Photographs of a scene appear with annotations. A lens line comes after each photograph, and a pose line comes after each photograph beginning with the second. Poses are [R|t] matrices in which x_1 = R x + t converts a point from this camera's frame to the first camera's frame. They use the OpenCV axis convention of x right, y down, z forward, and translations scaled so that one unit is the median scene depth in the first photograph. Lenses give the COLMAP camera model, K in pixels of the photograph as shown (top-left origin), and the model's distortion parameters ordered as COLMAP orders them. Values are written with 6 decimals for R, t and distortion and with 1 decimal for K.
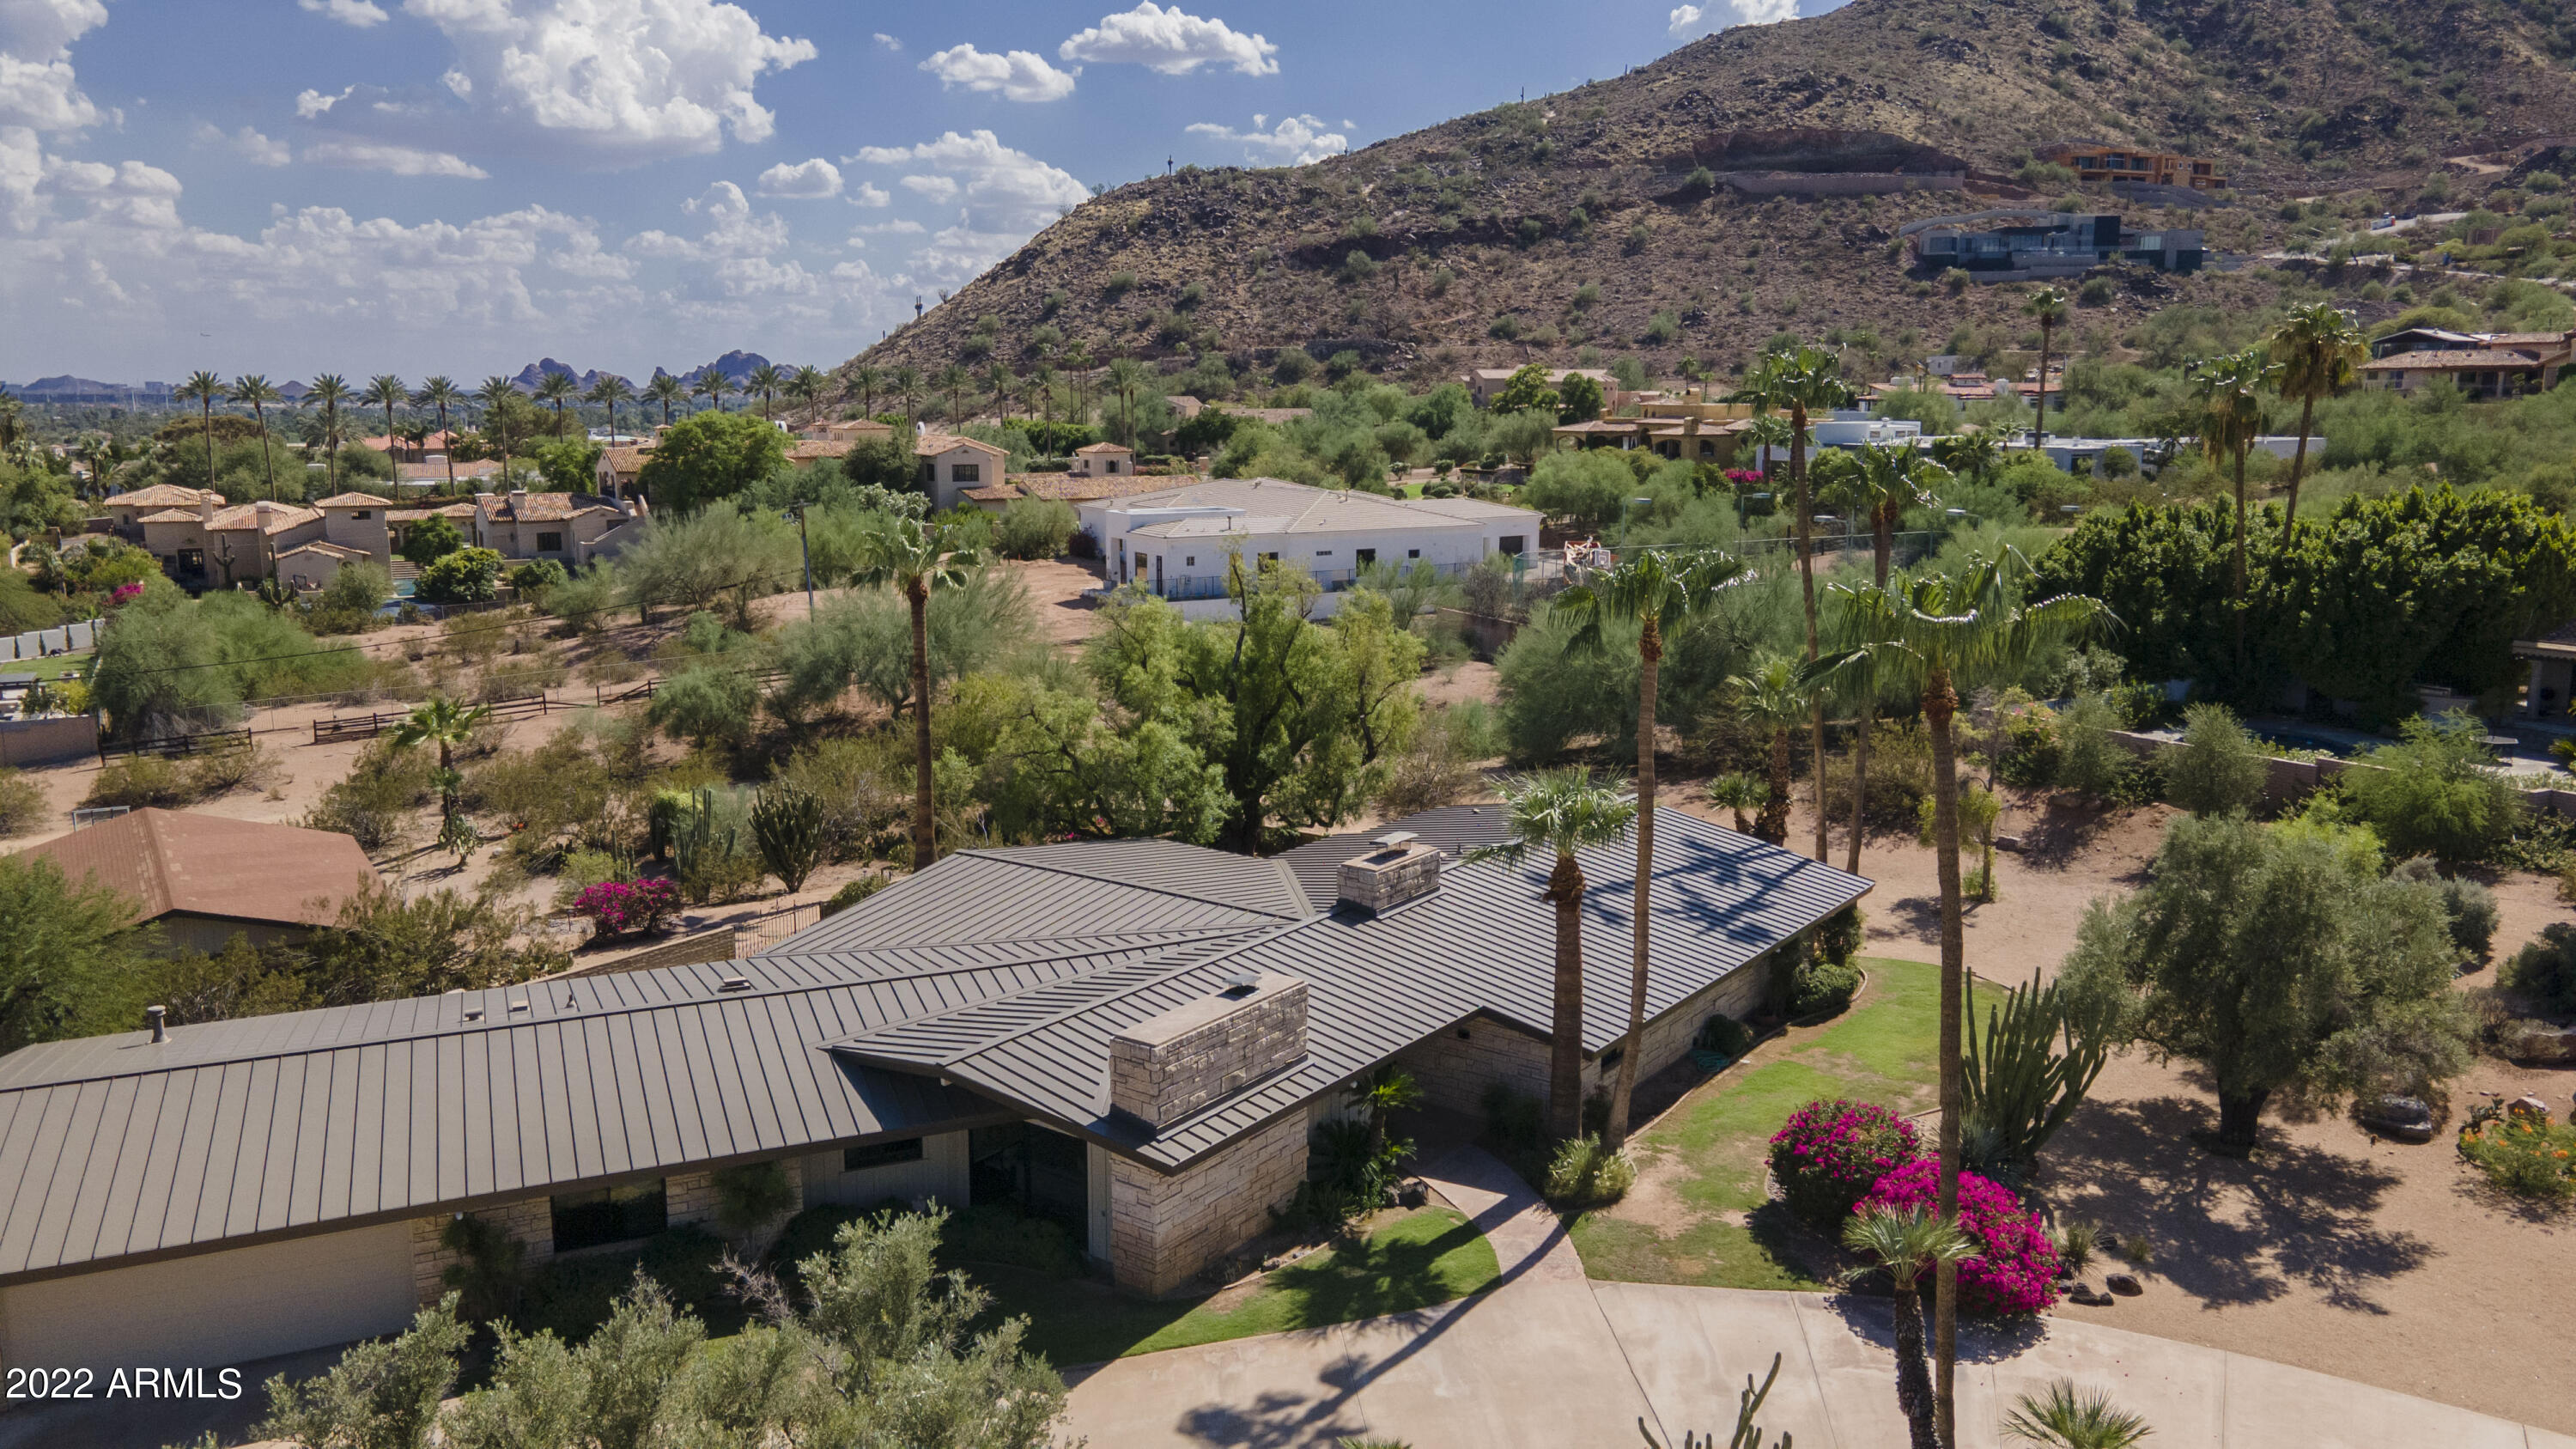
lens RADIAL K [[1885.7, 0, 1287.3], [0, 1885.7, 710.5], [0, 0, 1]] dist [0.015232, 0.049265]
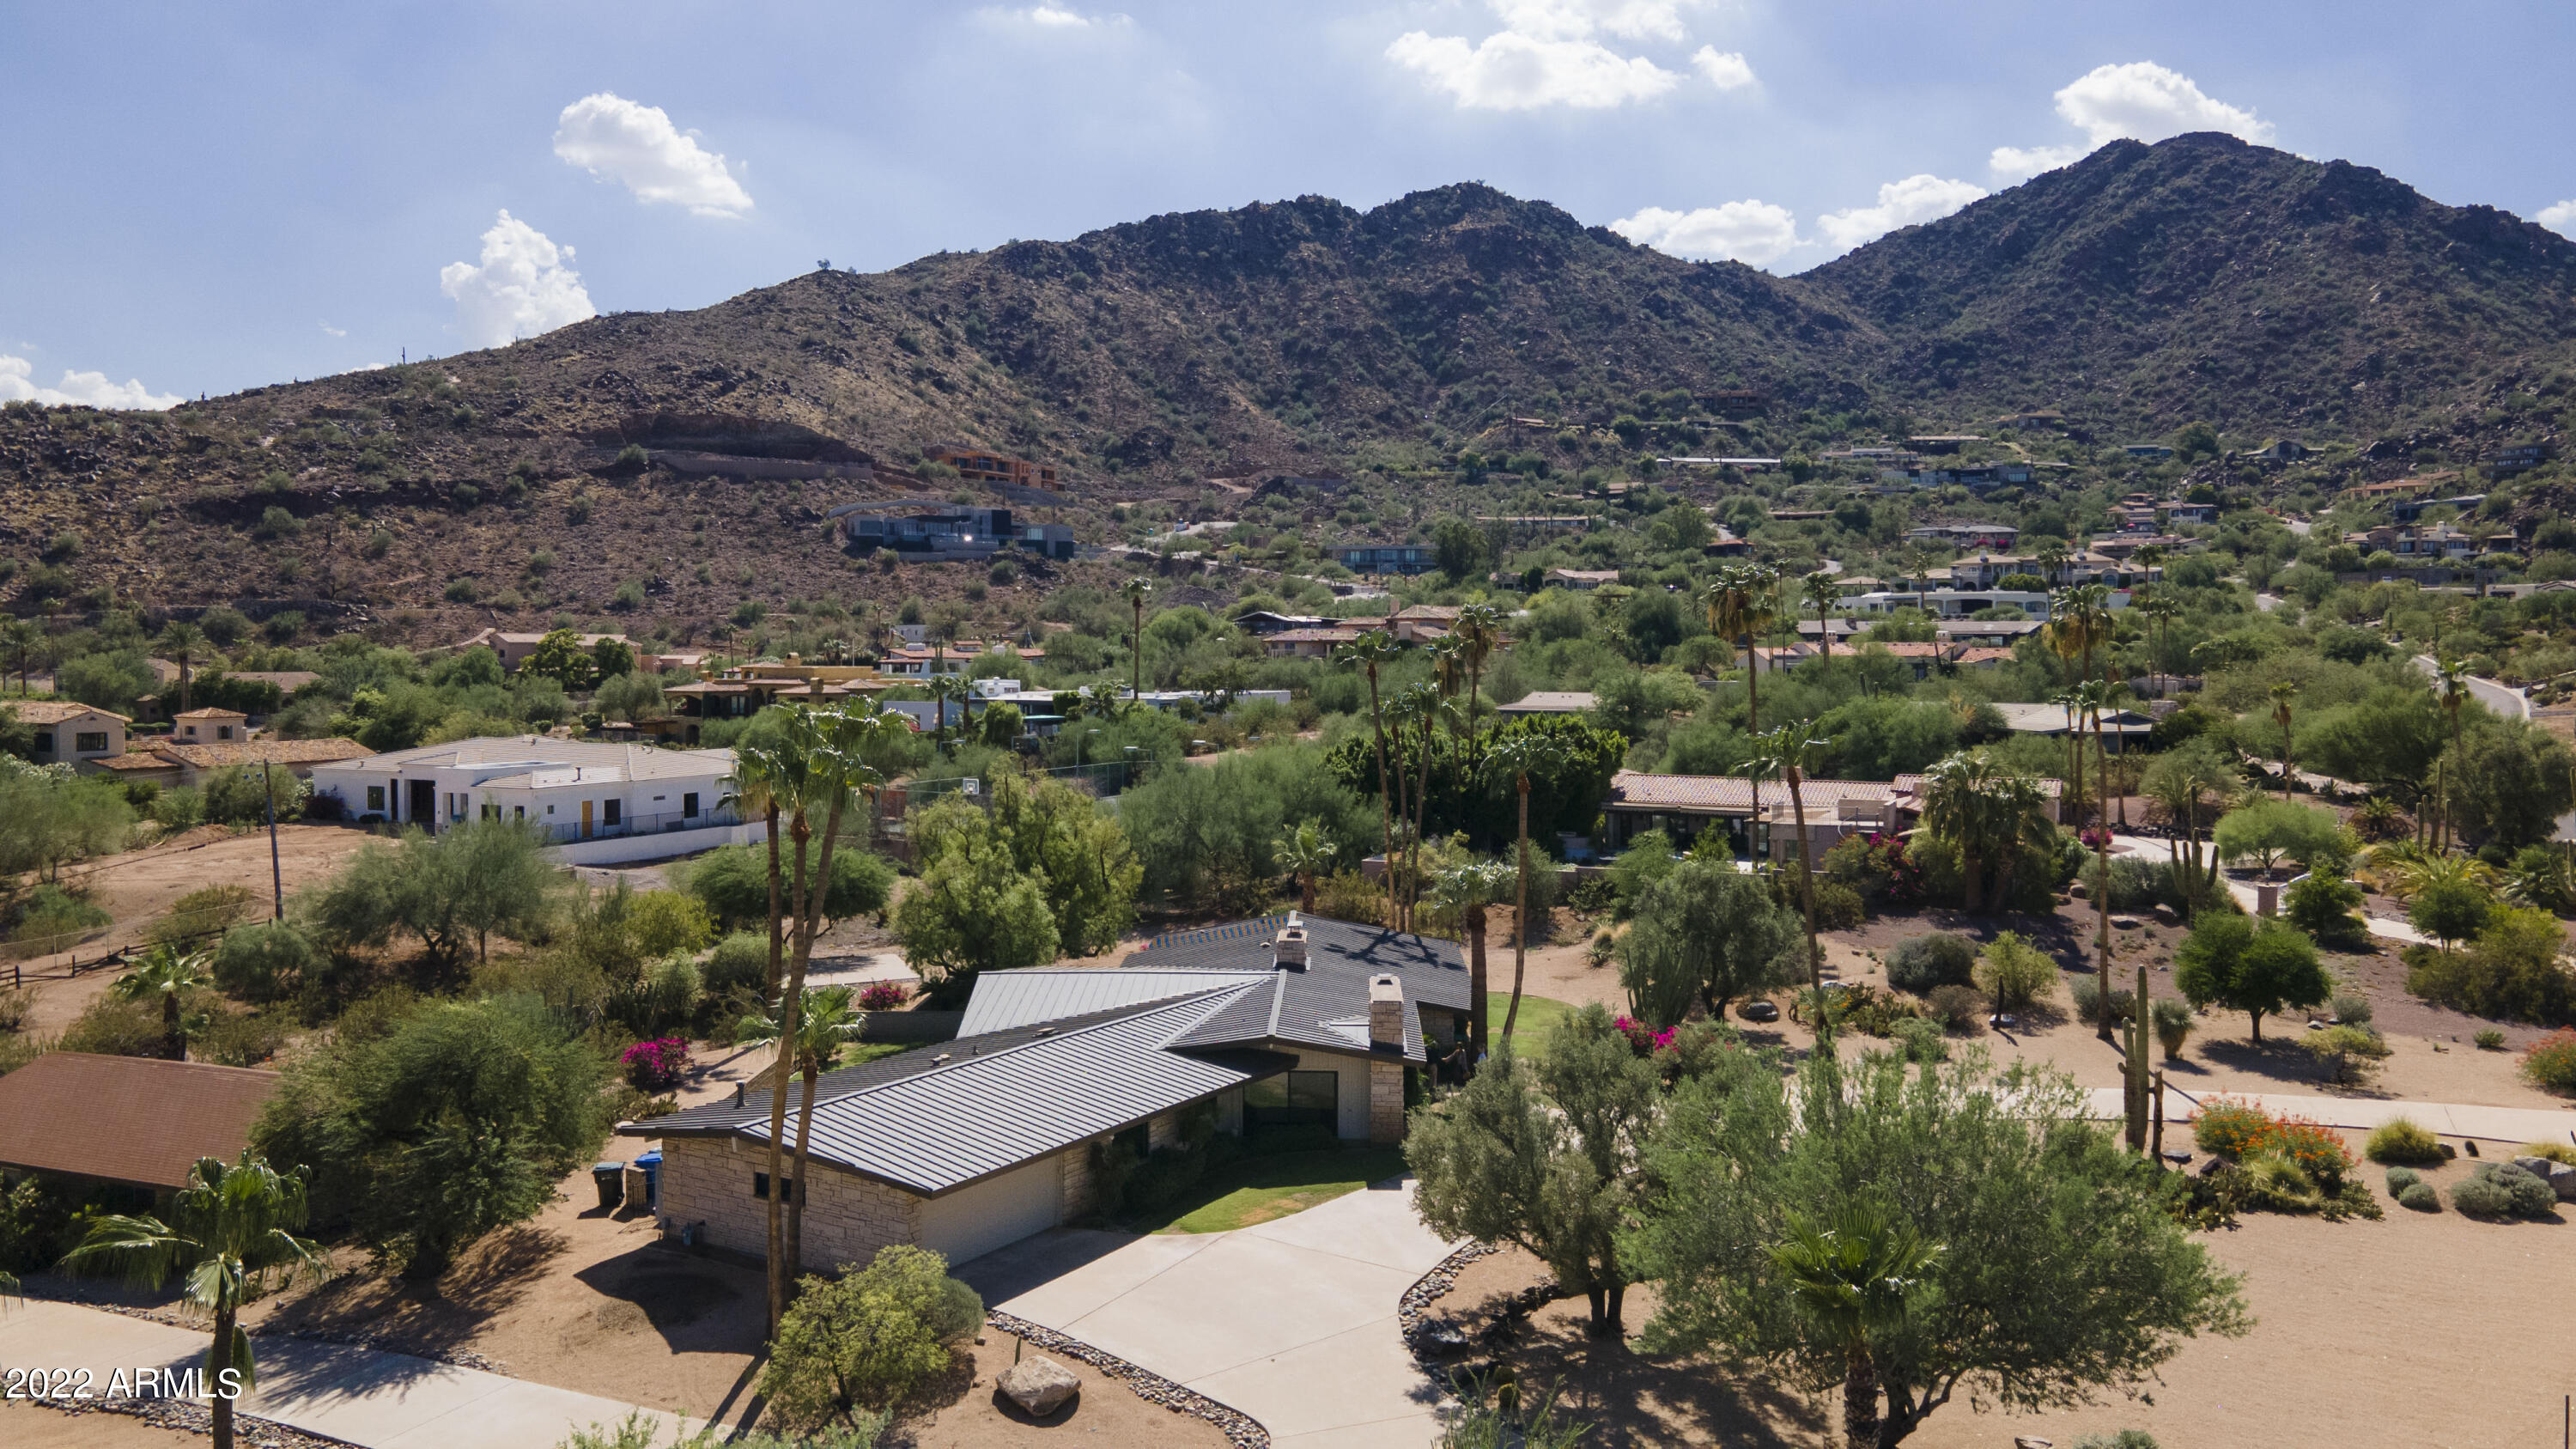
lens RADIAL K [[1885.7, 0, 1288.2], [0, 1885.7, 715.3], [0, 0, 1]] dist [0.015232, 0.049265]
pose [[0.820843, -0.018187, 0.570865, -0.087701], [0.095101, 0.989893, -0.105208, 0.006051], [-0.563181, 0.140648, 0.814276, -0.036845]]
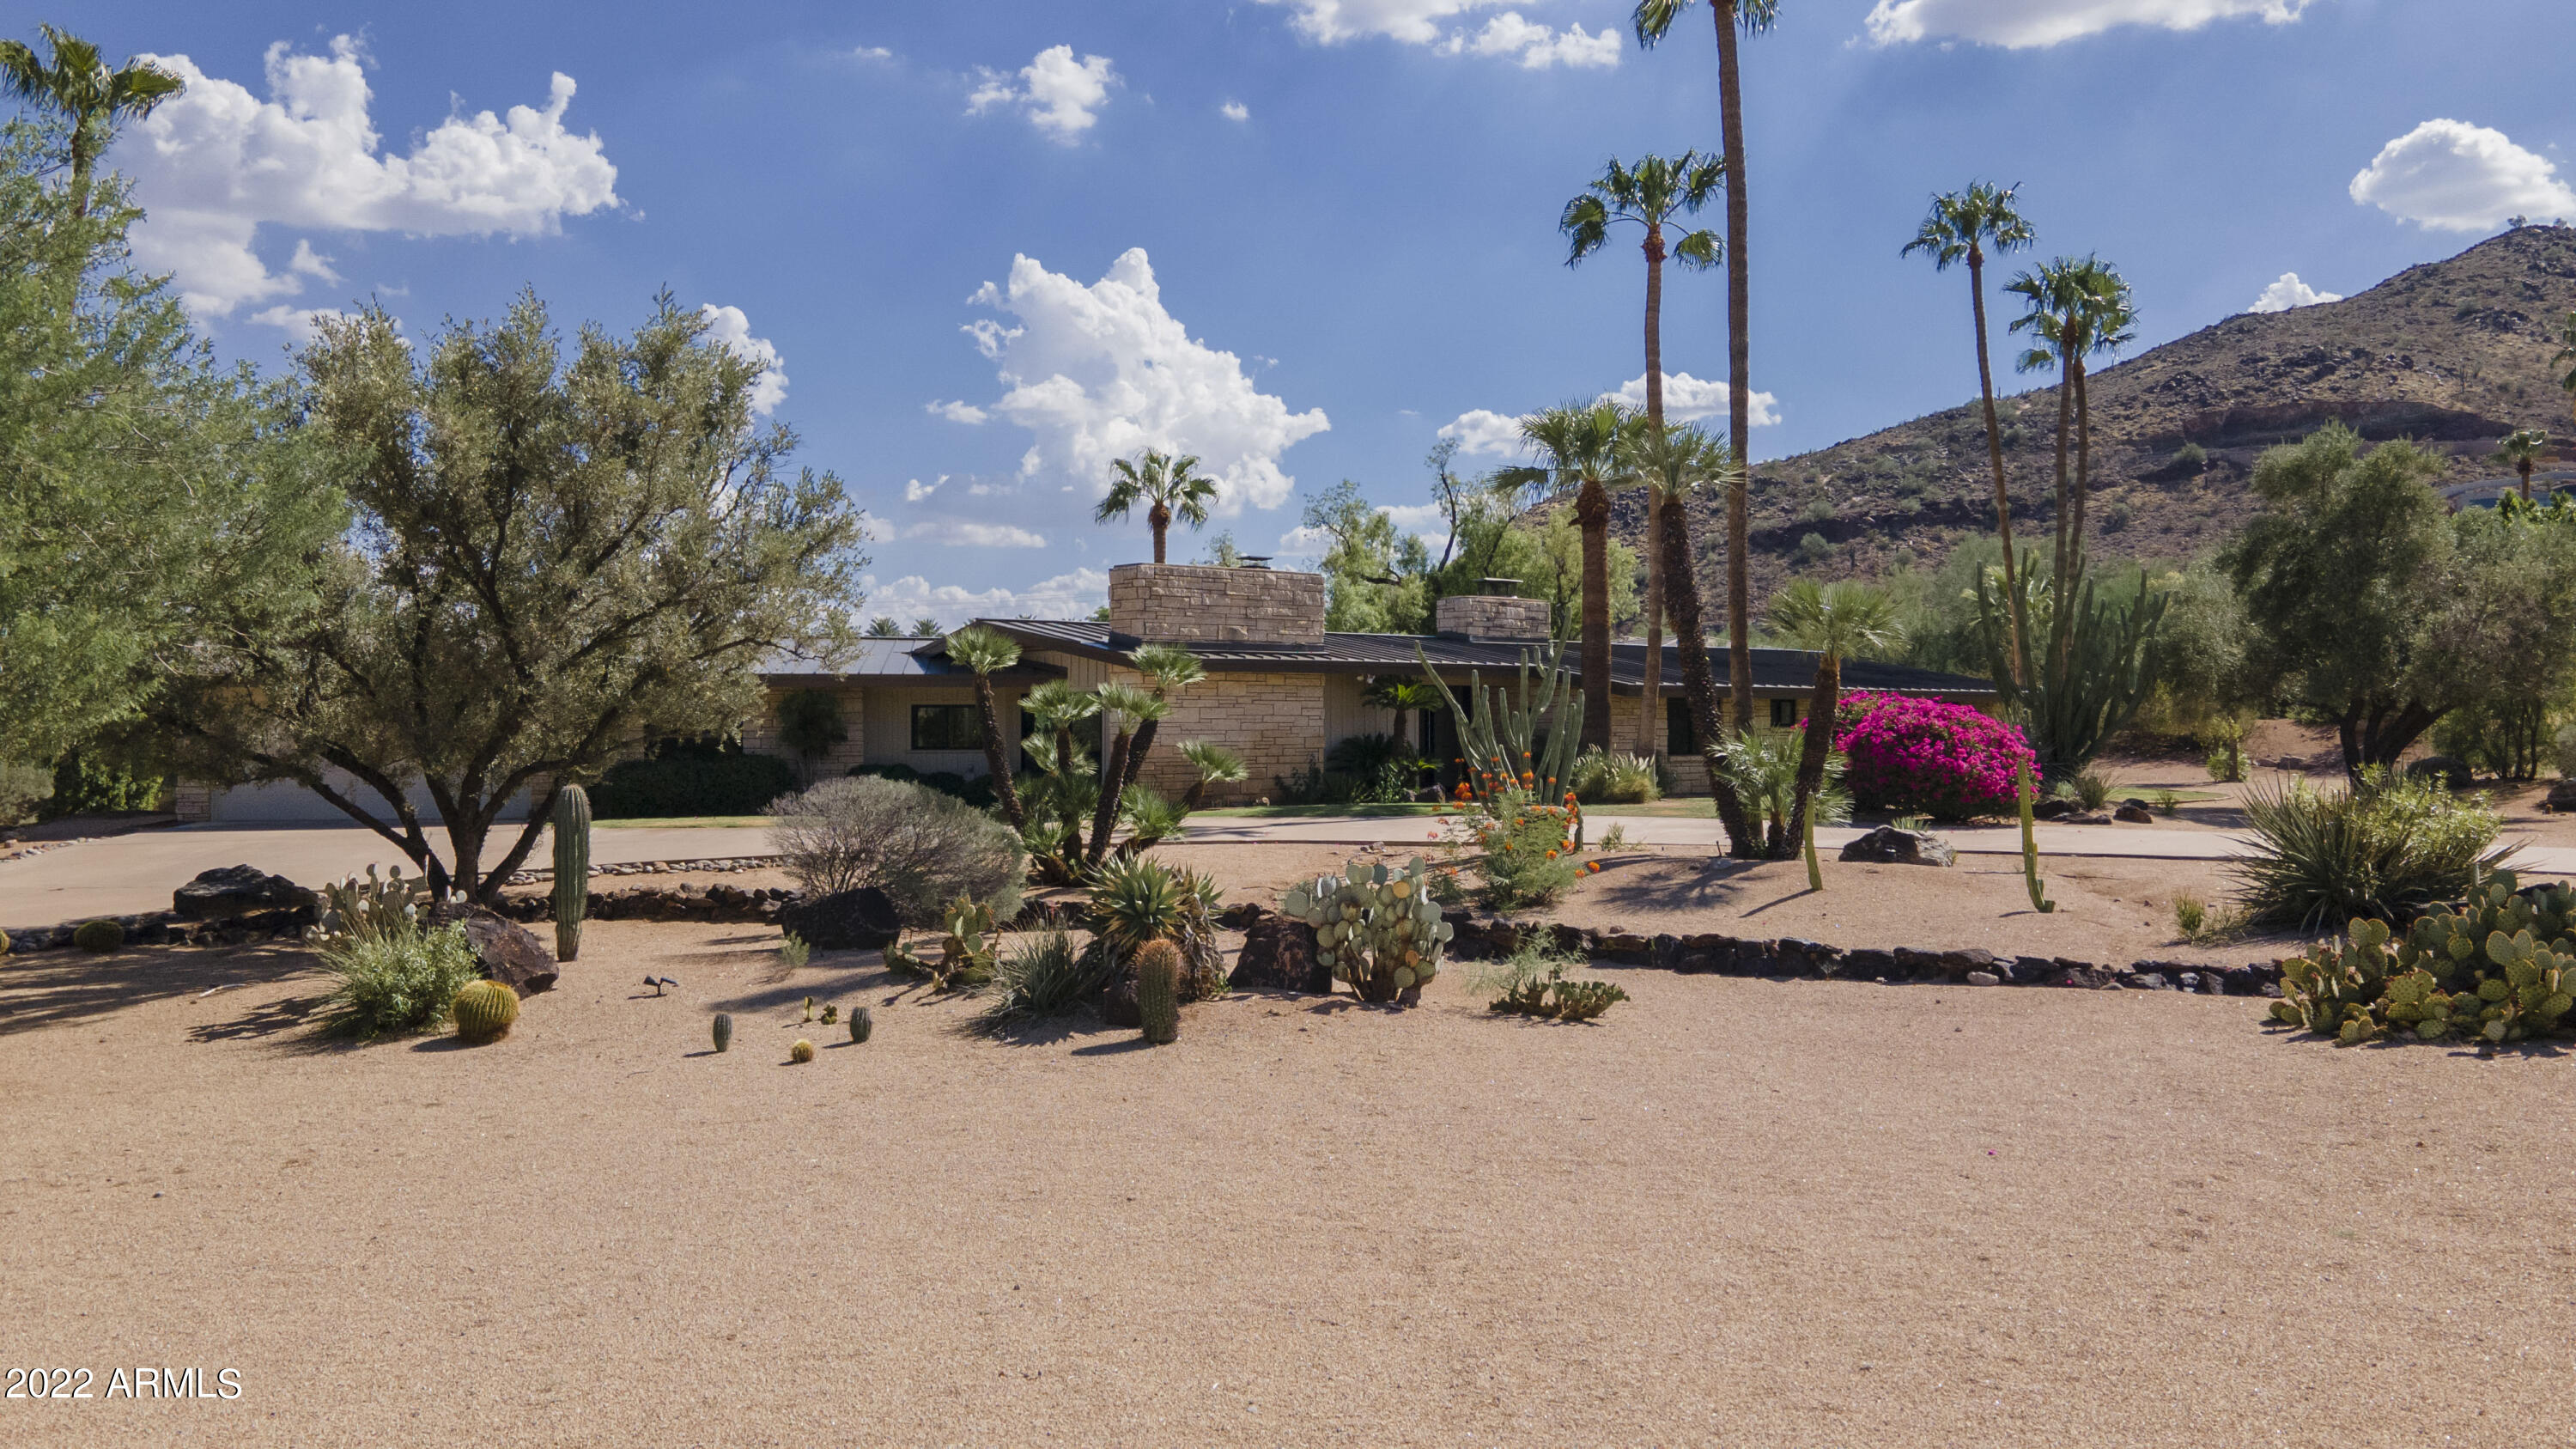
lens RADIAL K [[1885.7, 0, 1287.6], [0, 1885.7, 715.7], [0, 0, 1]] dist [0.015232, 0.049265]
pose [[0.967567, -0.003171, -0.252595, 0.020146], [-0.041505, 0.984337, -0.171343, 0.031604], [0.249181, 0.176270, 0.952280, 0.000072]]
